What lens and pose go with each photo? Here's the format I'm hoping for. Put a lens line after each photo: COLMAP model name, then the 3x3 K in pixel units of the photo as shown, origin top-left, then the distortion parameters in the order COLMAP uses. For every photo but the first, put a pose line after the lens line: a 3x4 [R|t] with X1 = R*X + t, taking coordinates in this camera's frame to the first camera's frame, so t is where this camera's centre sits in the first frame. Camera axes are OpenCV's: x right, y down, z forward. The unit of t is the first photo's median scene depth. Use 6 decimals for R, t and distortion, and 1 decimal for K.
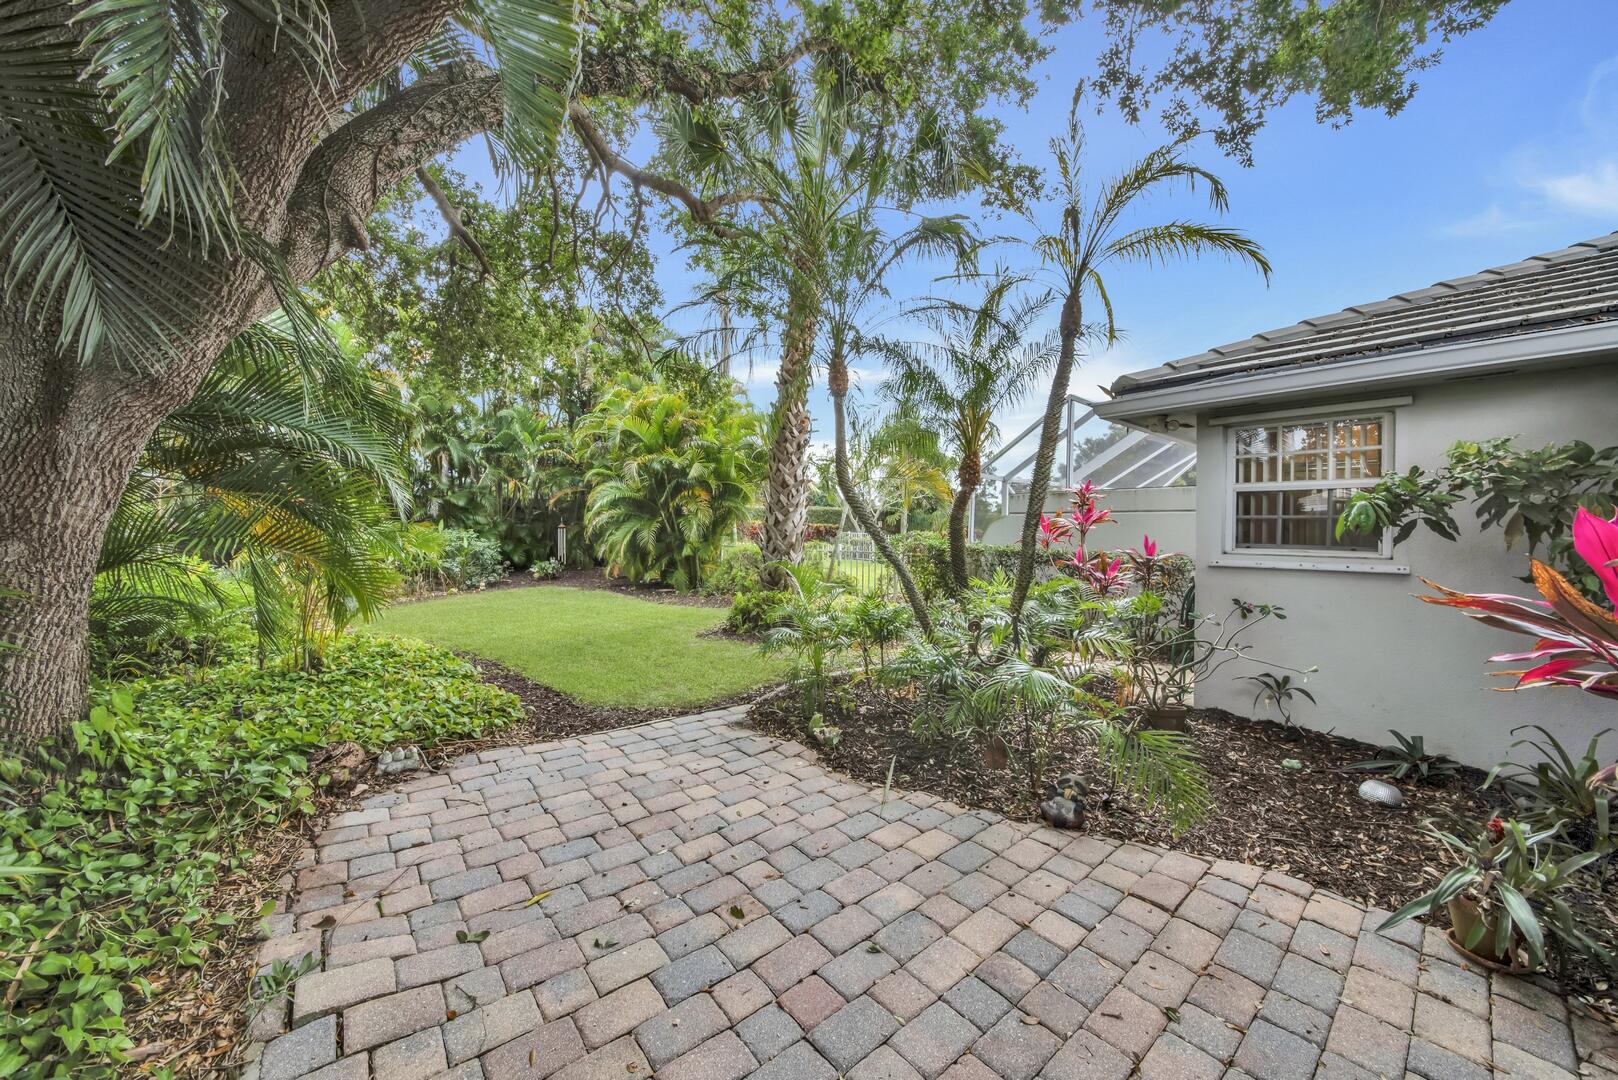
lens RADIAL K [[564.7, 0, 809.0], [0, 564.7, 540.0], [0, 0, 1]] dist [0.000494, -0.008536]
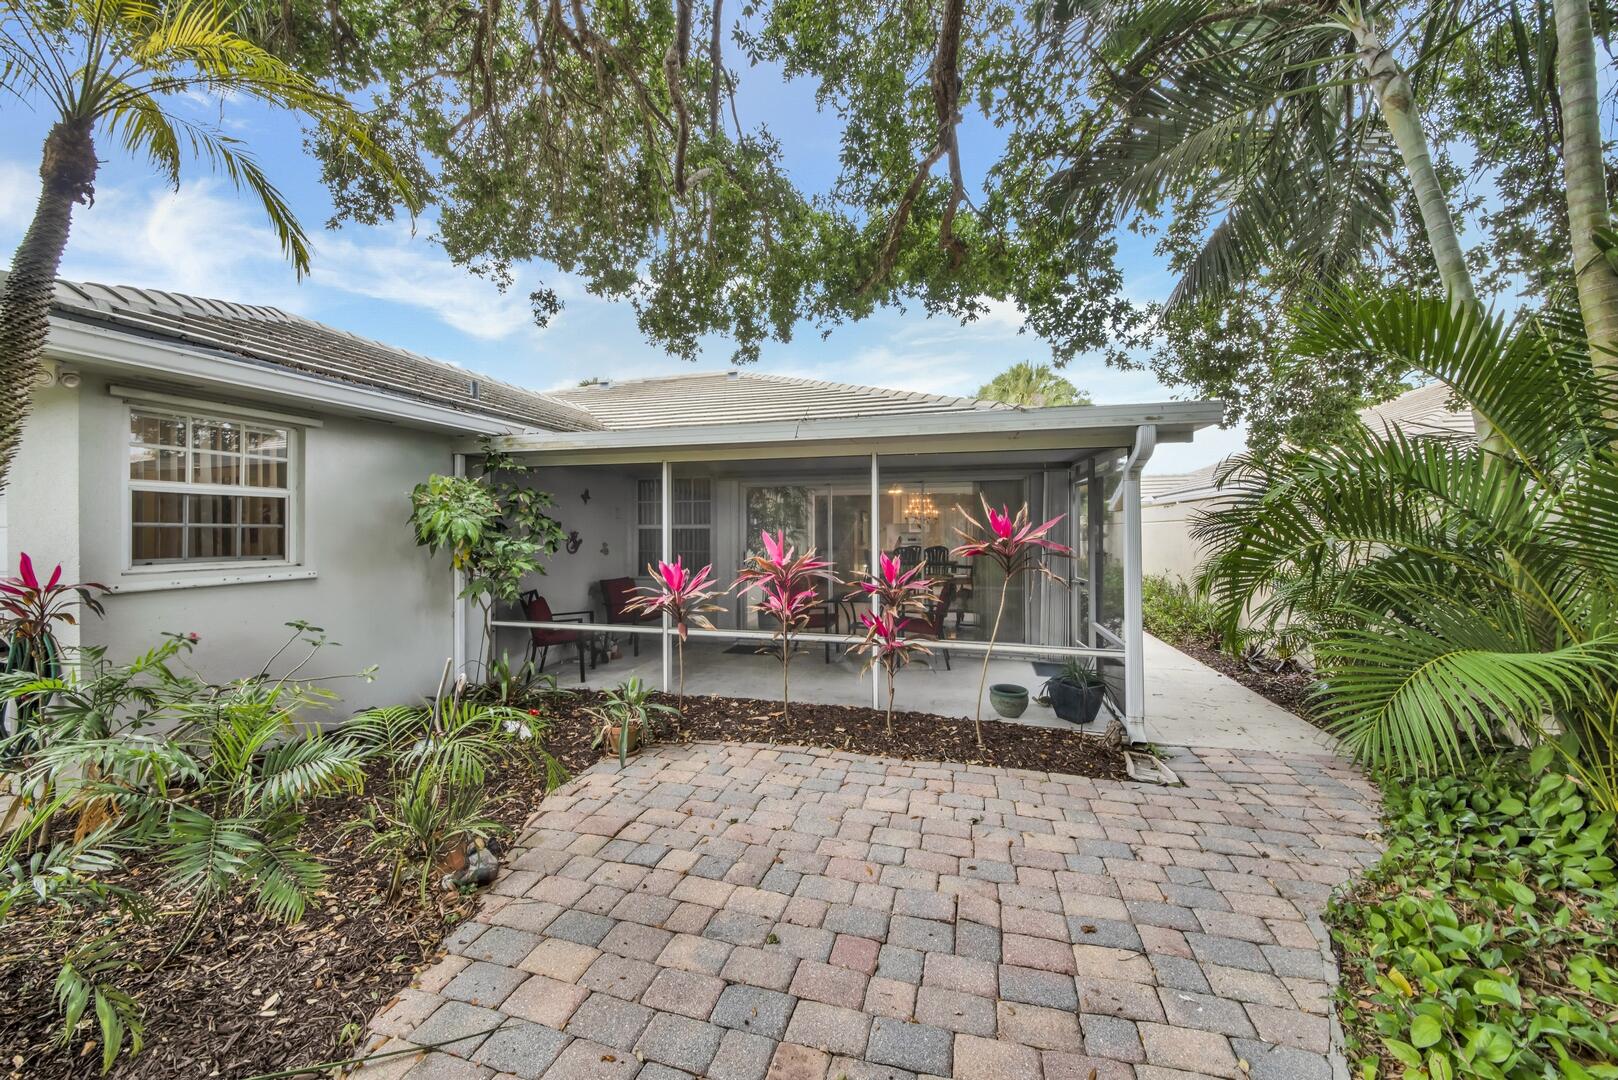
lens RADIAL K [[573.5, 0, 811.2], [0, 573.5, 535.9], [0, 0, 1]] dist [-0.015424, -0.000311]
pose [[-0.562944, -0.009266, 0.826443, -0.576198], [0.021225, 0.999445, 0.025663, -0.041436], [-0.826222, 0.031988, -0.562435, 1.091673]]
